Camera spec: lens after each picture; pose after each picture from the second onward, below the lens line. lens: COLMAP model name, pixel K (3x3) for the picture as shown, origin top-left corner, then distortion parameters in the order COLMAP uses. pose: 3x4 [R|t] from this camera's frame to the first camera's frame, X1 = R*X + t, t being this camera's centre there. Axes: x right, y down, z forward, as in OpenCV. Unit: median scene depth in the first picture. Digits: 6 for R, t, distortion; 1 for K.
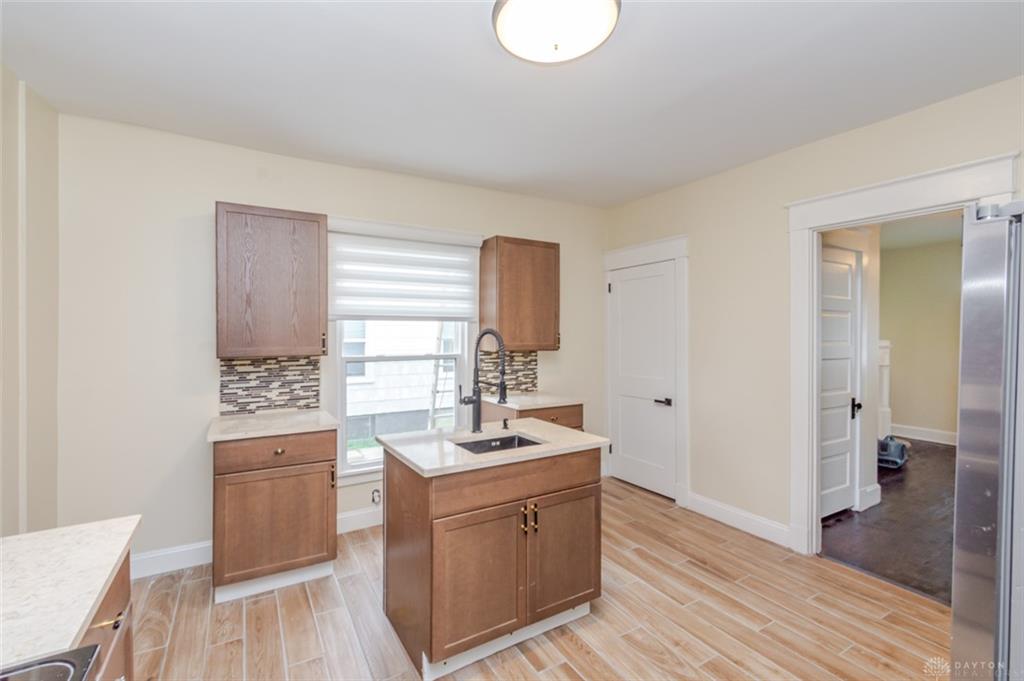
lens RADIAL K [[443.7, 0, 515.0], [0, 443.7, 348.5], [0, 0, 1]] dist [0.000266, -0.000191]
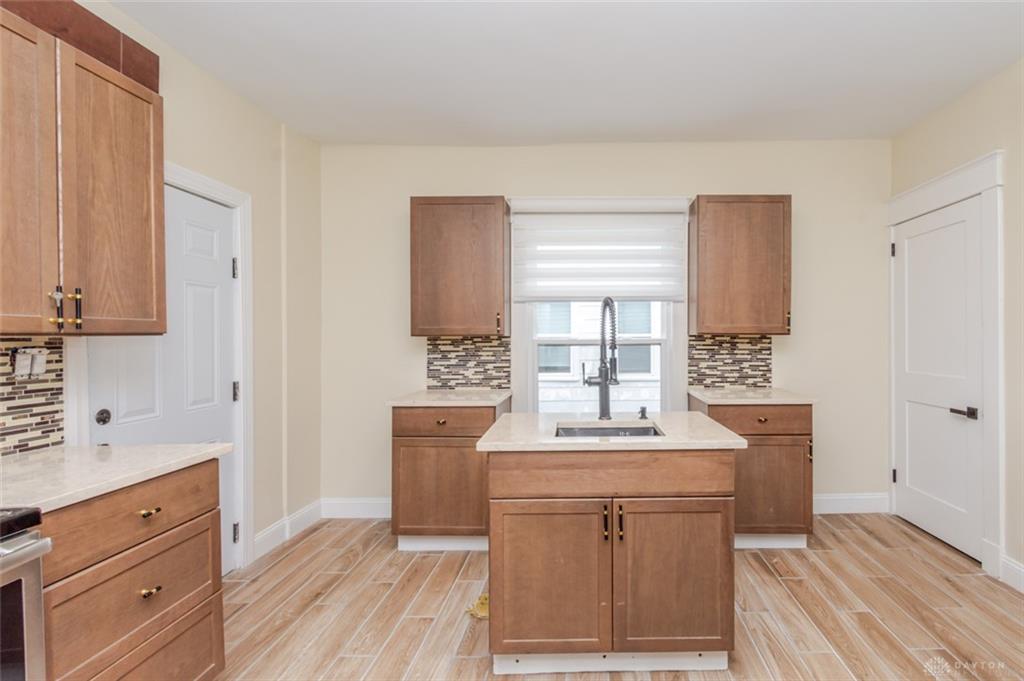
lens RADIAL K [[478.5, 0, 512.0], [0, 478.5, 340.5], [0, 0, 1]] dist [-0.000719, -0.000589]
pose [[0.867839, 0.011887, -0.496704, 0.116929], [-0.009384, 0.999928, 0.007536, 0.016341], [0.496757, -0.001879, 0.867887, 0.053353]]
